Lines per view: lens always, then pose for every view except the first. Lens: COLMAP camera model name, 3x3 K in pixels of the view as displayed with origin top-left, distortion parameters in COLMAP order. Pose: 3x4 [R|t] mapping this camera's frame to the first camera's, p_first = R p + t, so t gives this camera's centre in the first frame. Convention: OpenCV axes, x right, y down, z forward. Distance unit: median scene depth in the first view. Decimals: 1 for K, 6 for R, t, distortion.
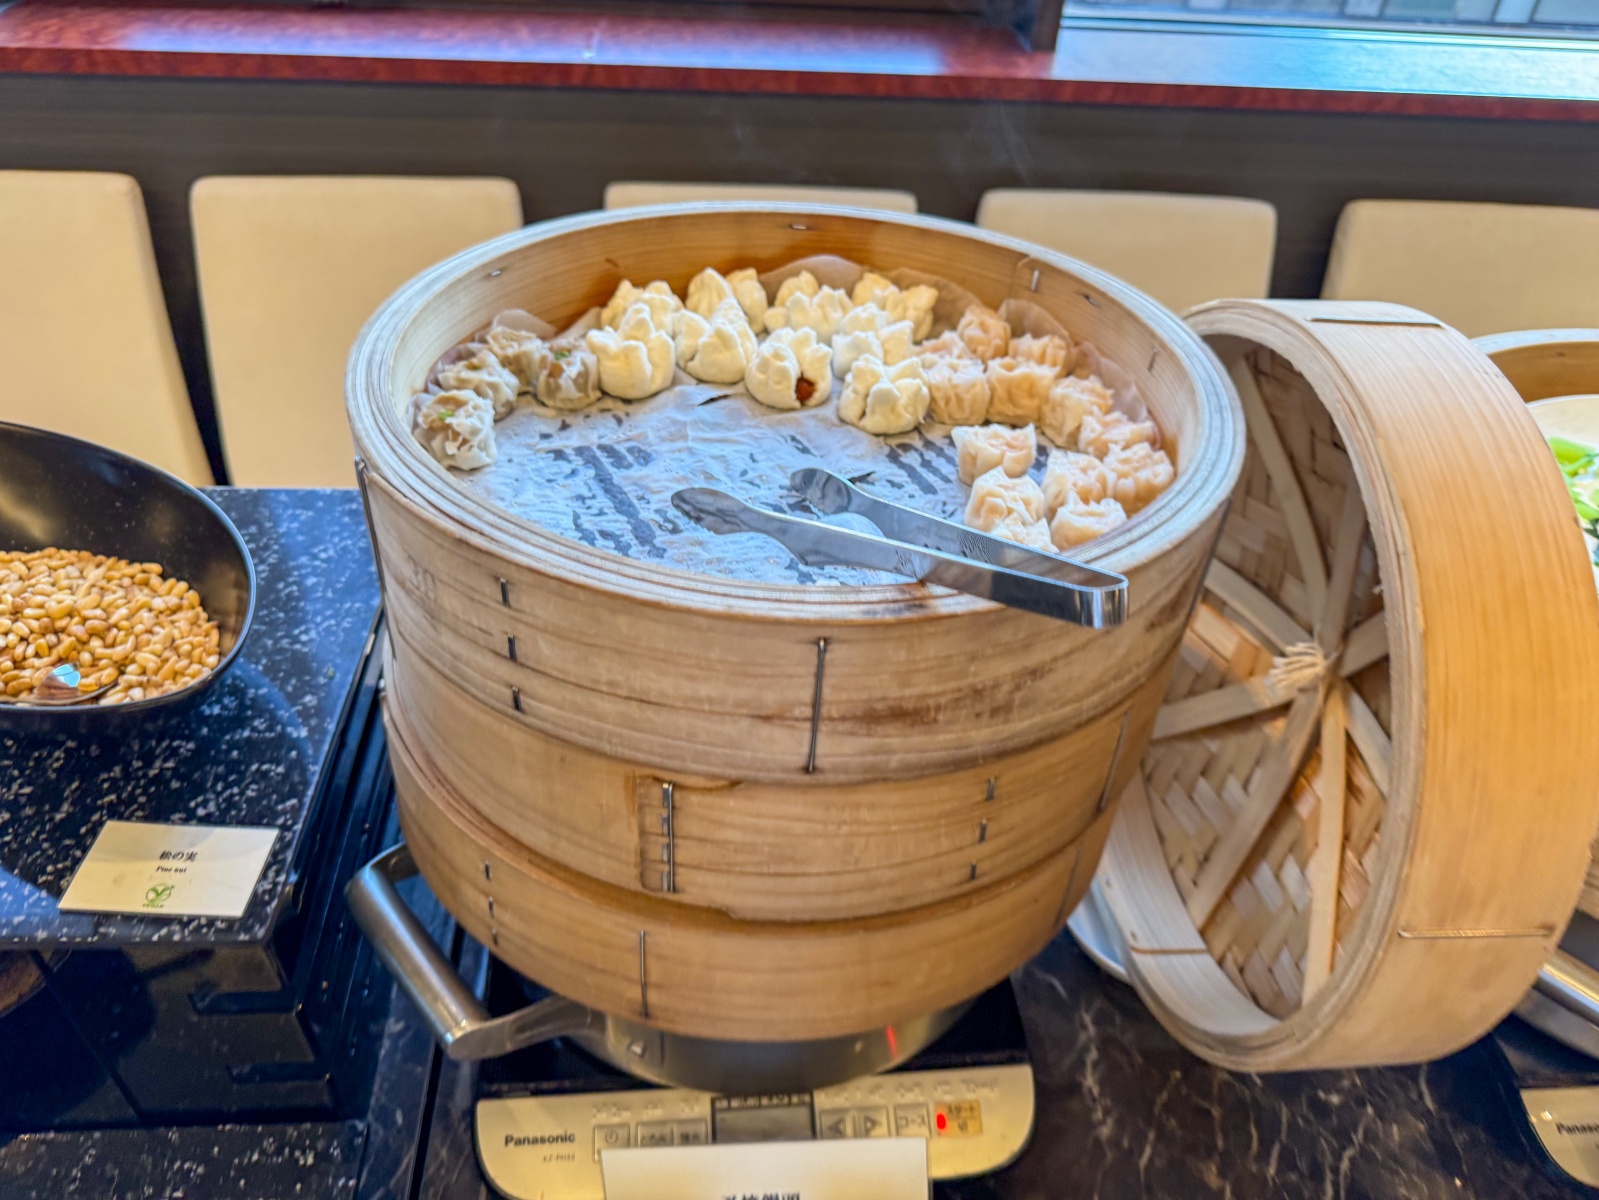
lens RADIAL K [[1150.4, 0, 799.5], [0, 1150.4, 600.0], [0, 0, 1]] dist [-0.004389, -0.005112]
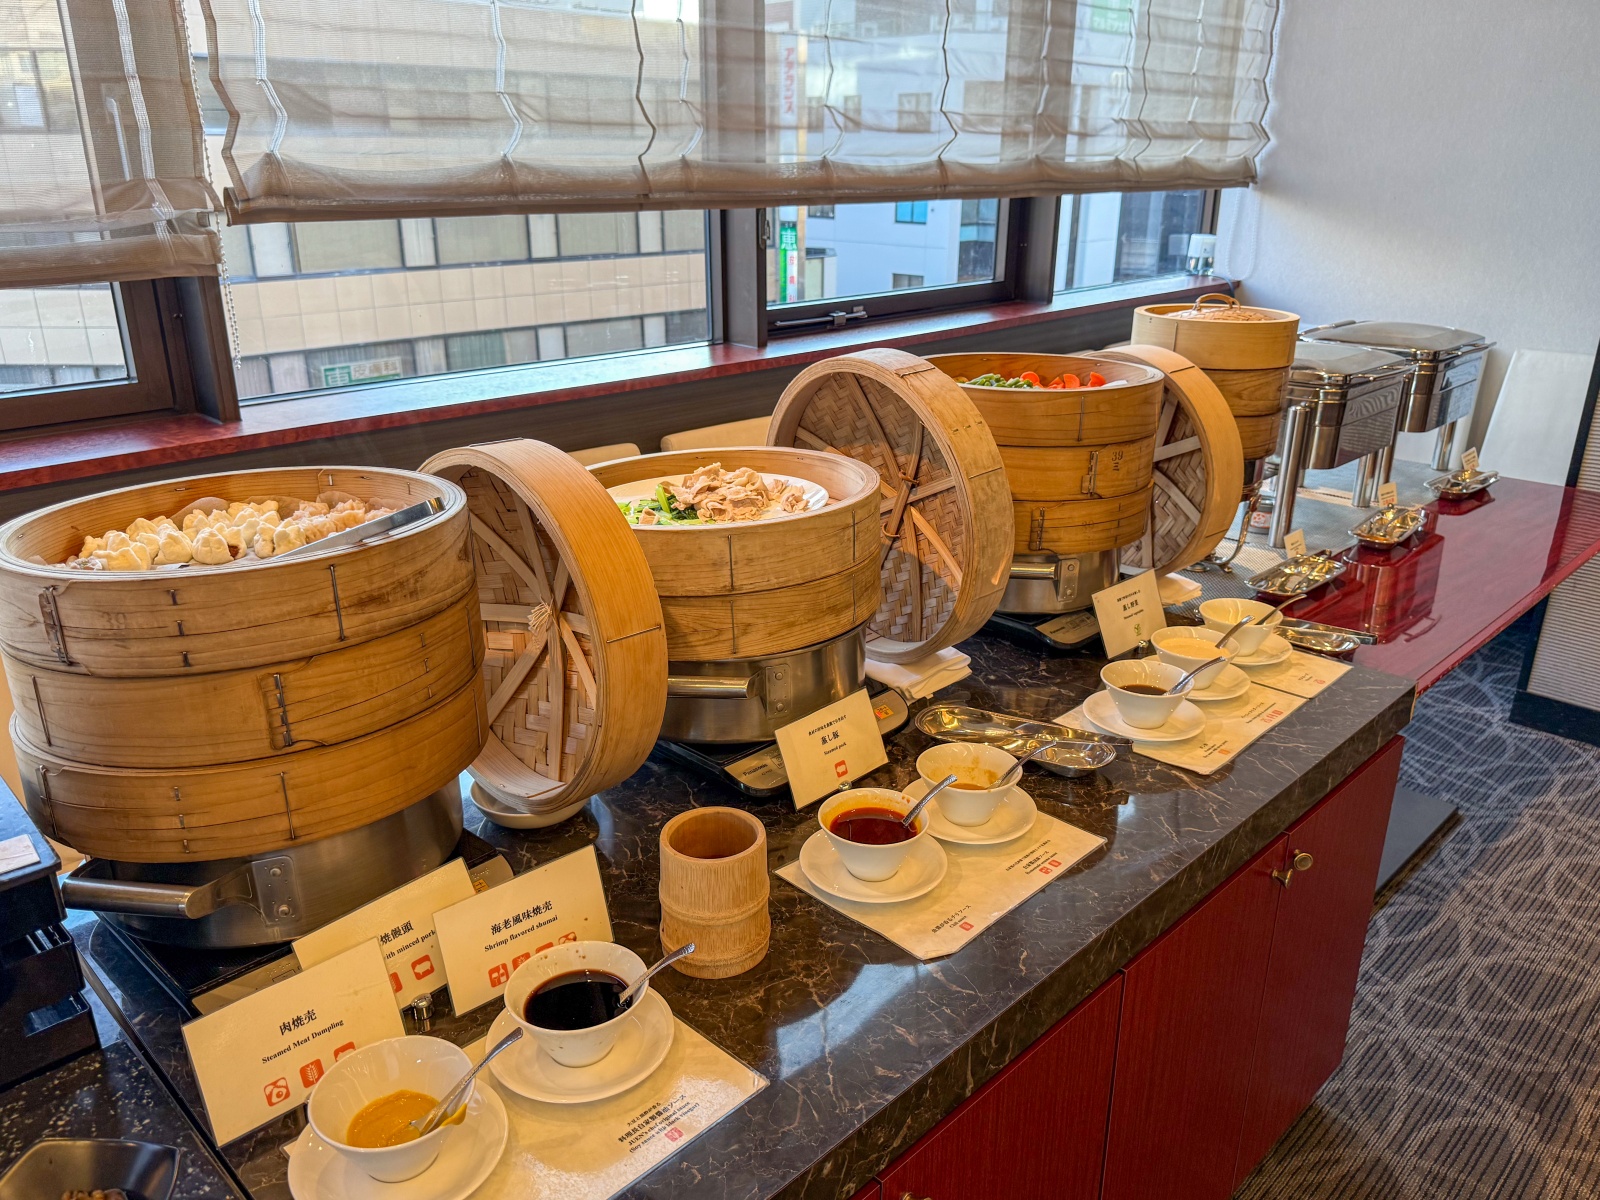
lens RADIAL K [[1227.8, 0, 800.0], [0, 1227.8, 600.0], [0, 0, 1]] dist [-0.009651, -0.008923]
pose [[0.747553, -0.270222, 0.606750, -0.666357], [0.456395, 0.872667, -0.173656, 0.802300], [-0.482565, 0.406734, 0.775692, -1.139666]]
